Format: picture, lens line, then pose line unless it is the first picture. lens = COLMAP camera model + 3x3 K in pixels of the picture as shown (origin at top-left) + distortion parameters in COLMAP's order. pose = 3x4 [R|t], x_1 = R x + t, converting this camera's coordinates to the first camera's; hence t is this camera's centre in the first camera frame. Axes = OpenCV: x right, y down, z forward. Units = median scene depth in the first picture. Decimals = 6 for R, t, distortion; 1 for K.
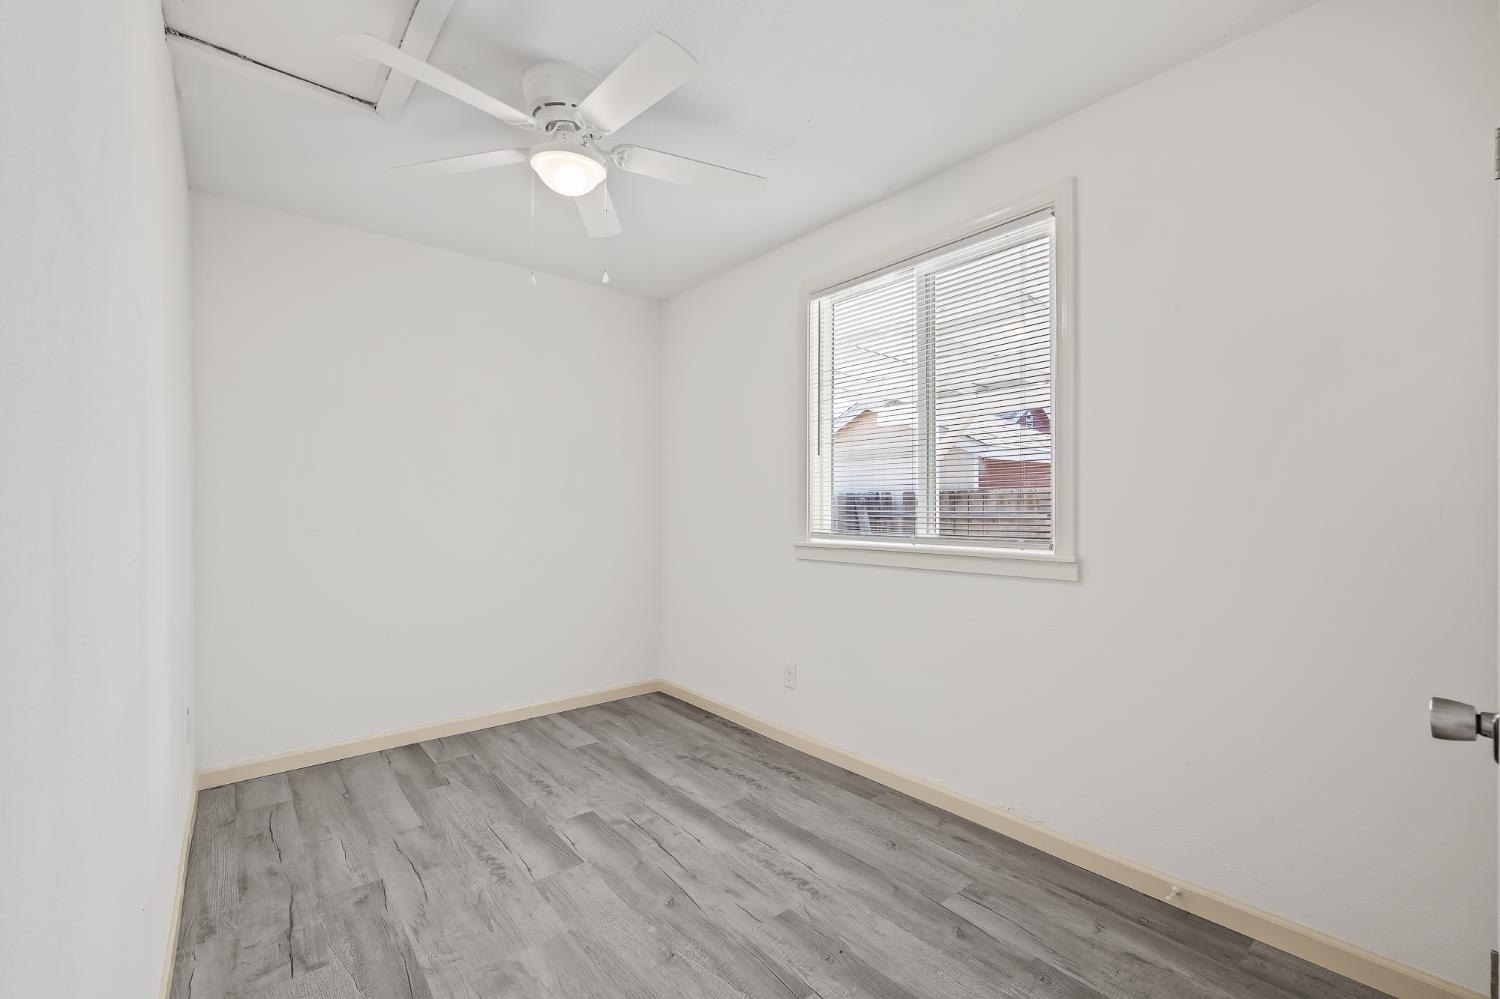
lens RADIAL K [[604.4, 0, 754.3], [0, 604.4, 506.3], [0, 0, 1]] dist [0.000028, 0.000531]
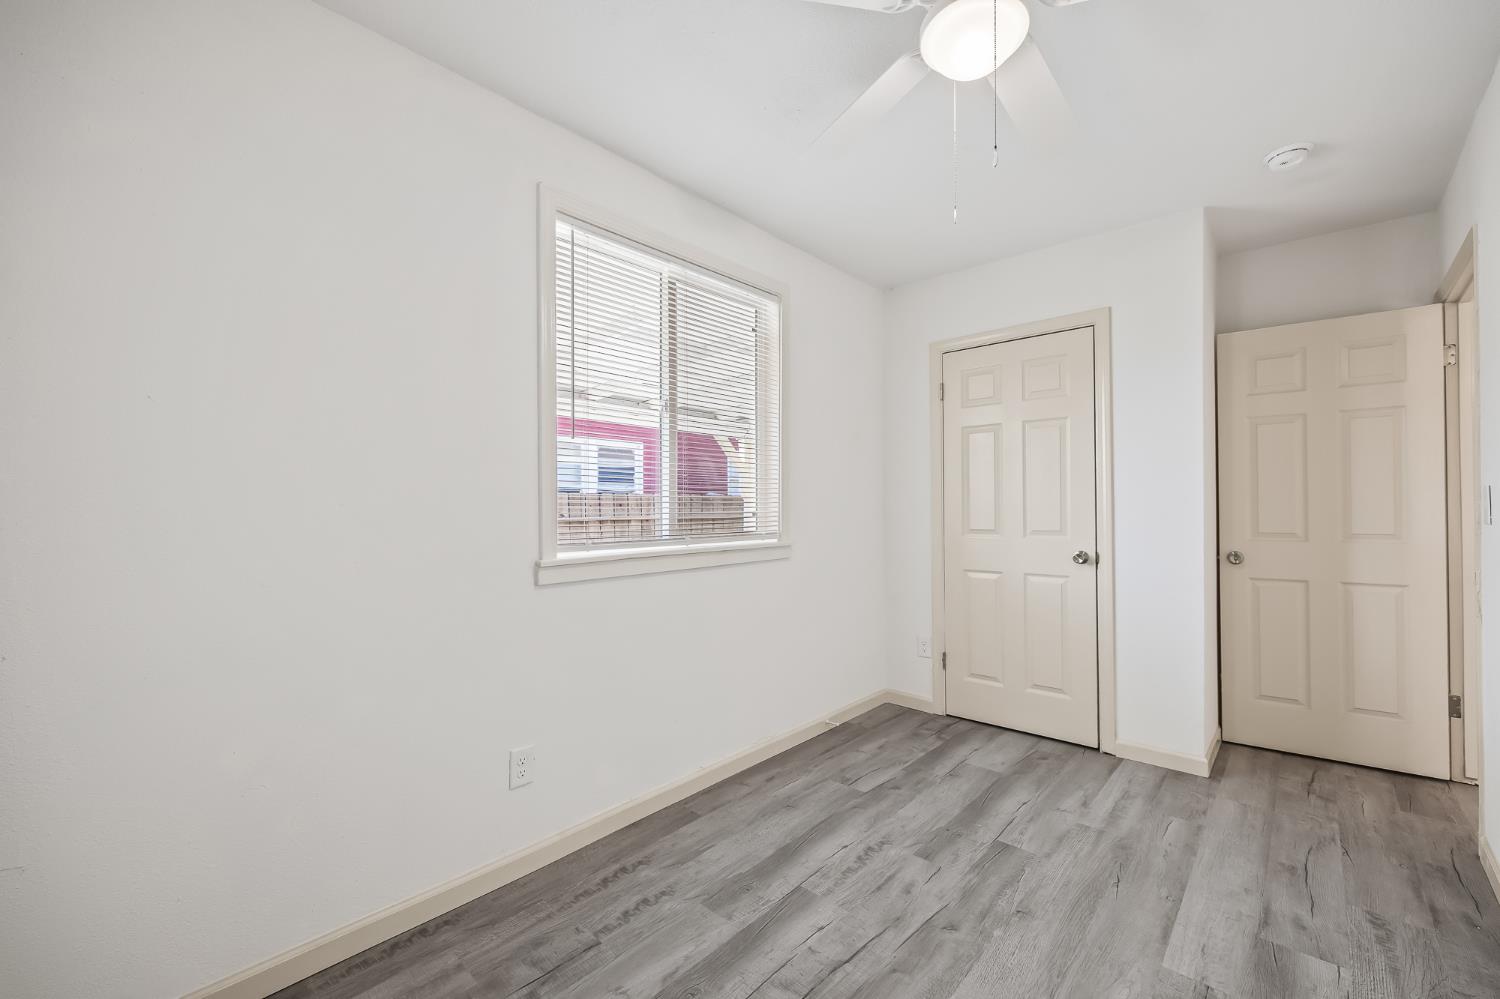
lens RADIAL K [[604.4, 0, 754.3], [0, 604.4, 506.3], [0, 0, 1]] dist [0.000028, 0.000531]
pose [[-0.106621, 0.003878, 0.994292, -0.925013], [0.004455, 0.999984, -0.003423, 0.014691], [-0.994290, 0.004064, -0.106637, 1.259274]]
